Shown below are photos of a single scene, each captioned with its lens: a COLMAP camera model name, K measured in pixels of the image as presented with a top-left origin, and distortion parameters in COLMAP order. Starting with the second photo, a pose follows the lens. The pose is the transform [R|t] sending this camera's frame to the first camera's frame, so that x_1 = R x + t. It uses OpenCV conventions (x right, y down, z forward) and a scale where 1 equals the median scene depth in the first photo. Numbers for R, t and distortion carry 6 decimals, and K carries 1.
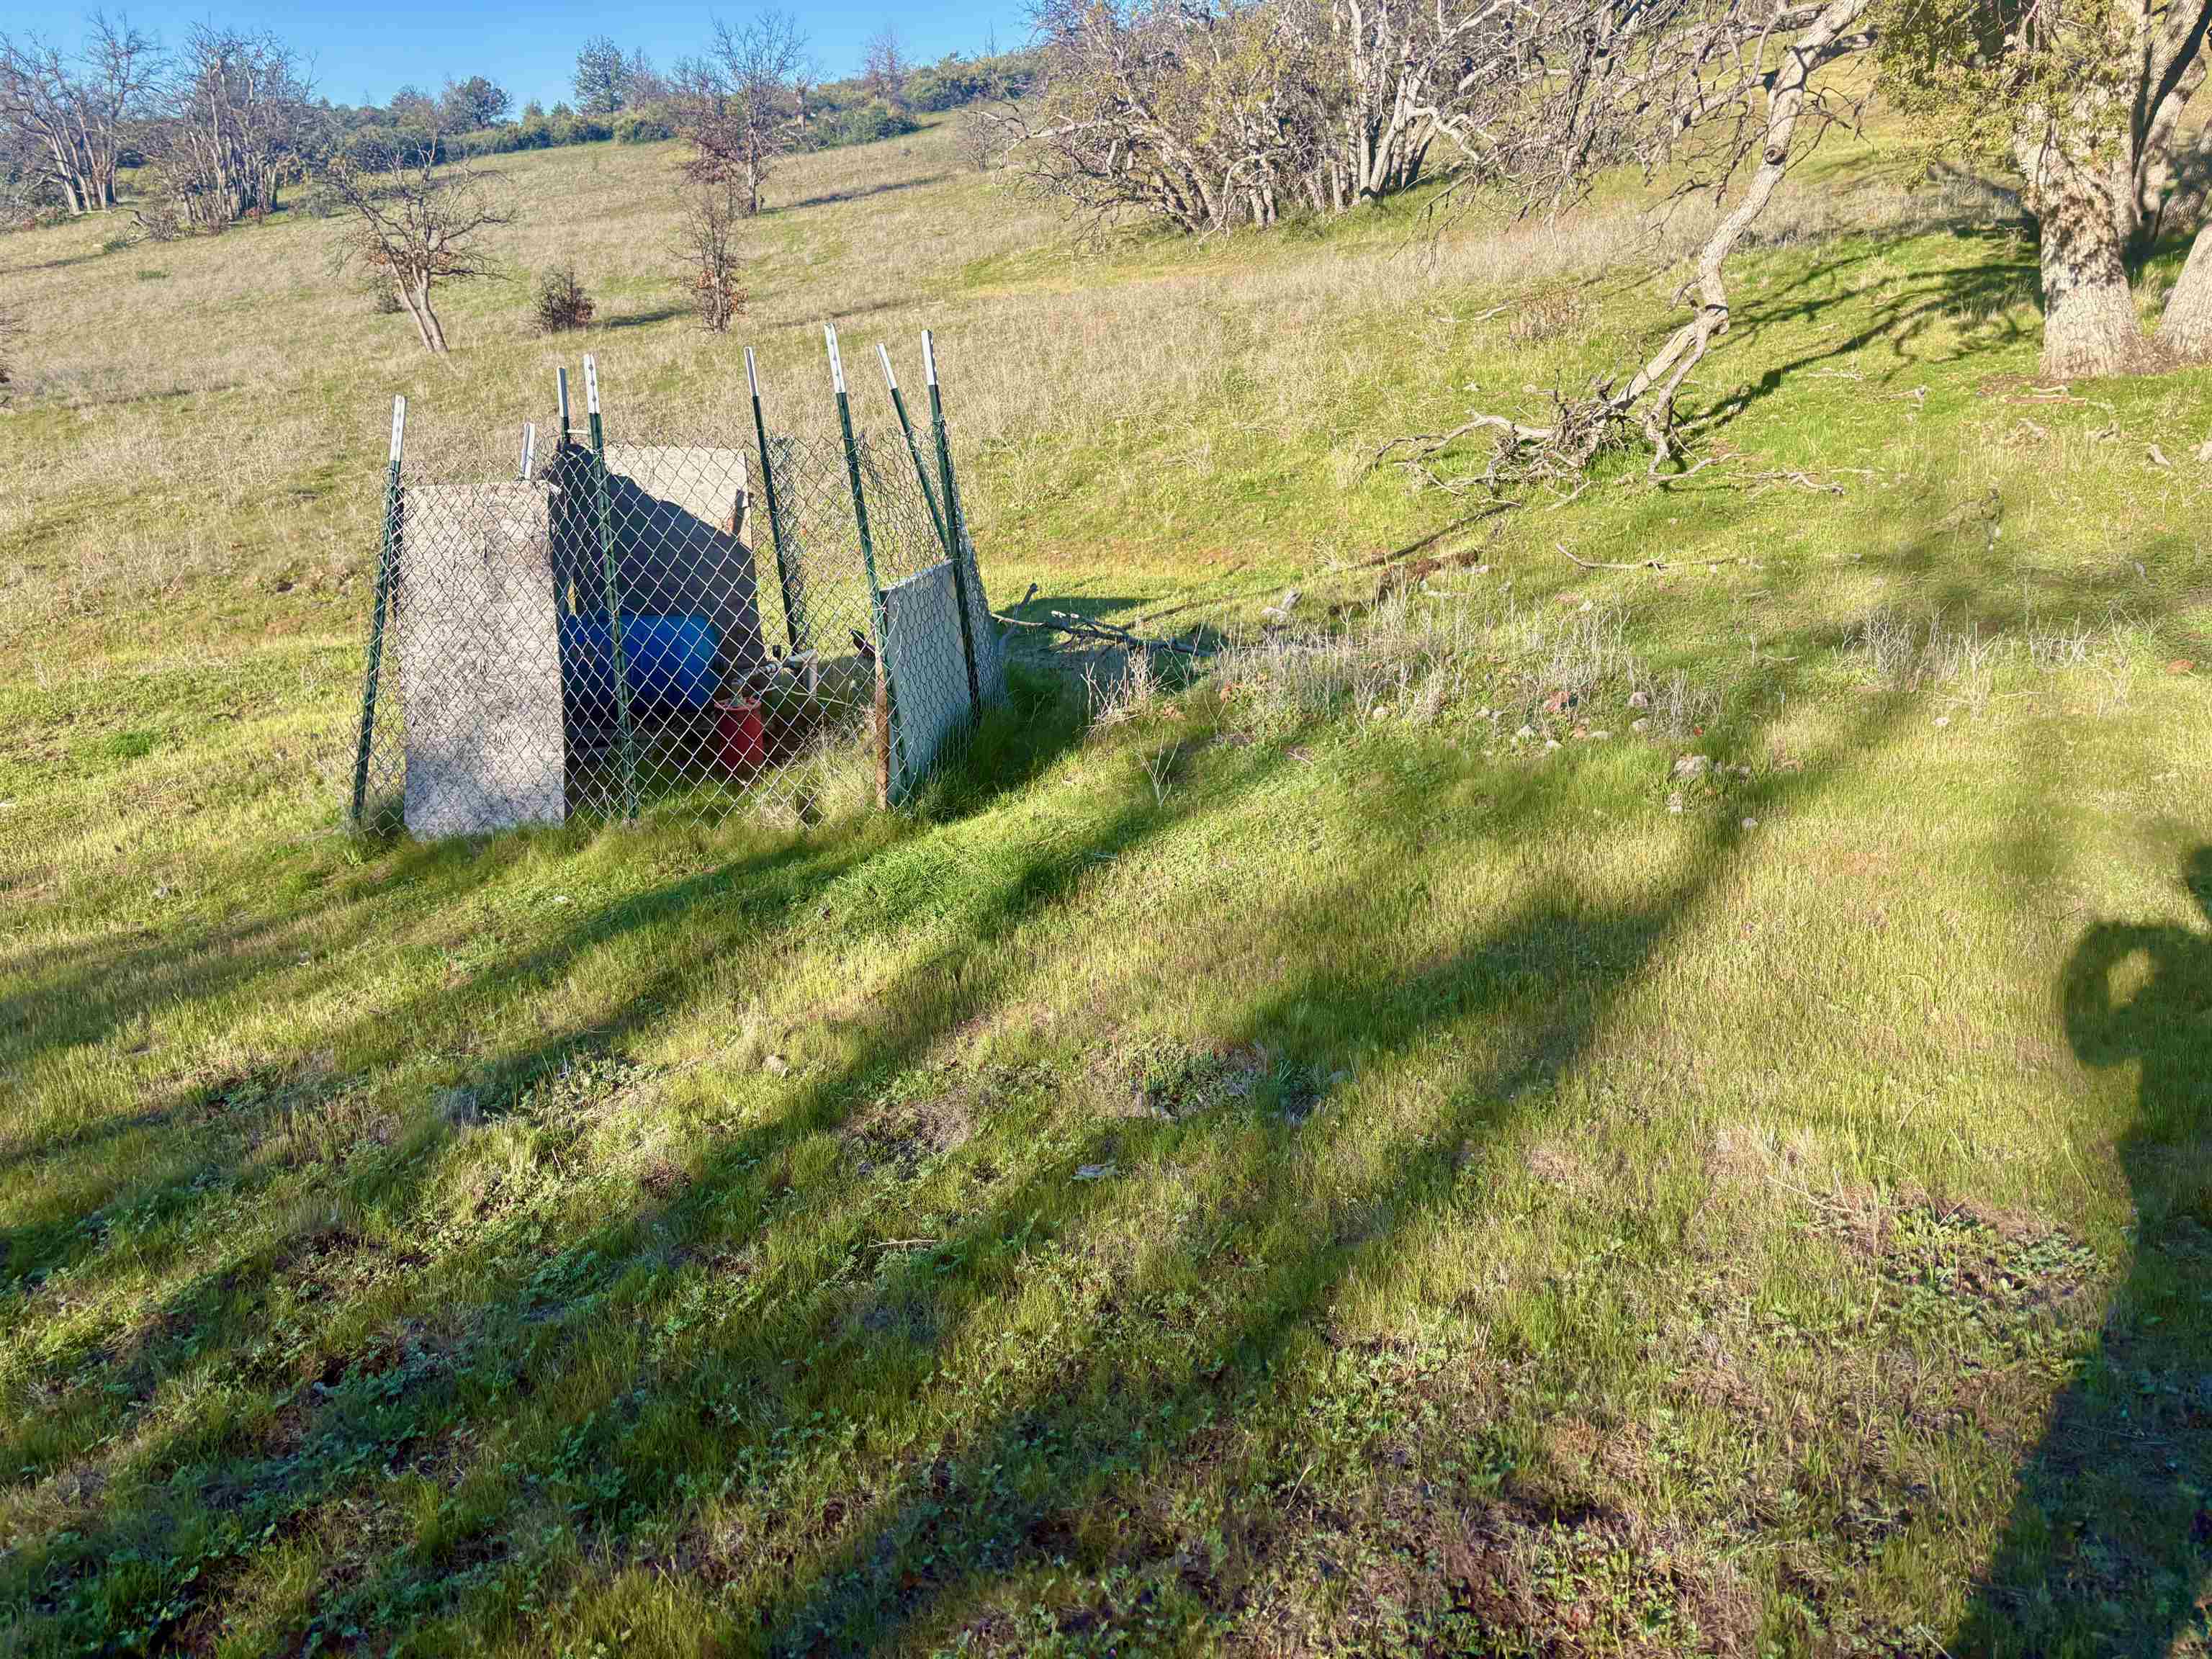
lens RADIAL K [[1709.3, 0, 1106.0], [0, 1709.3, 829.5], [0, 0, 1]] dist [0.001904, -0.041693]
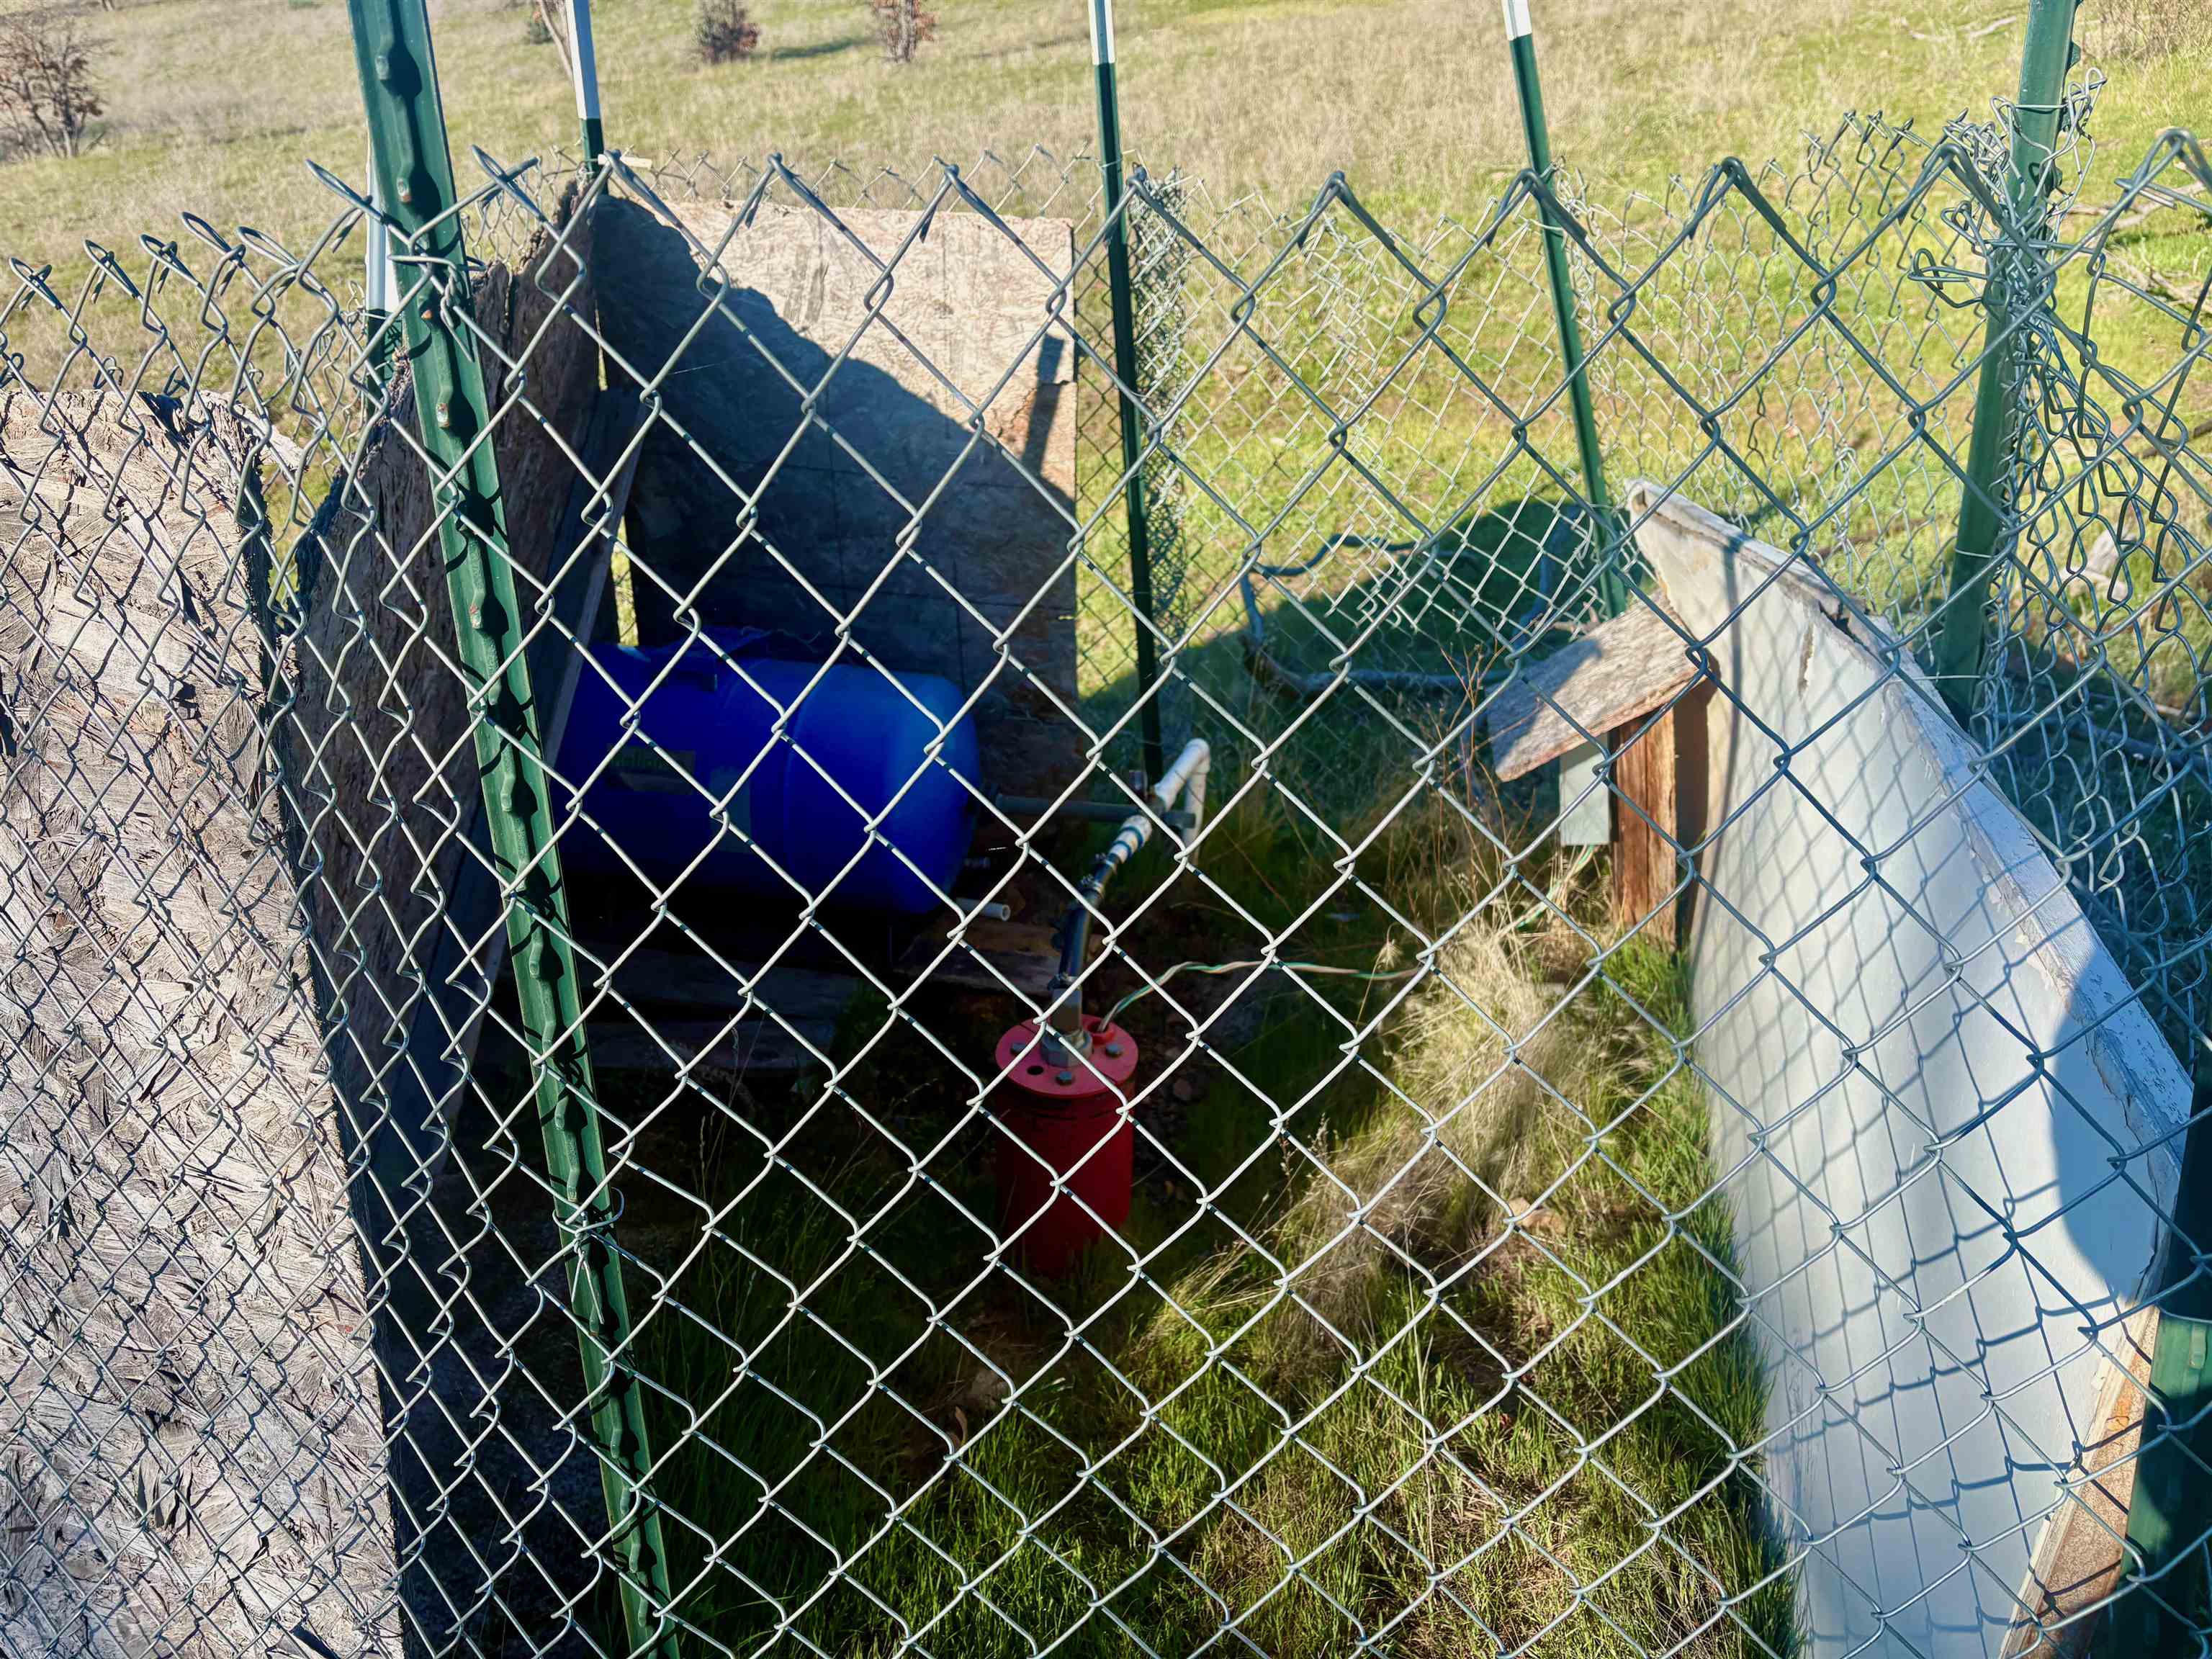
lens RADIAL K [[1661.8, 0, 1106.0], [0, 1661.8, 829.5], [0, 0, 1]] dist [0.079091, -0.079414]
pose [[0.995068, 0.045798, -0.087989, -0.161112], [-0.033809, 0.990511, 0.133212, -0.137136], [0.093255, -0.129580, 0.987174, 0.611251]]
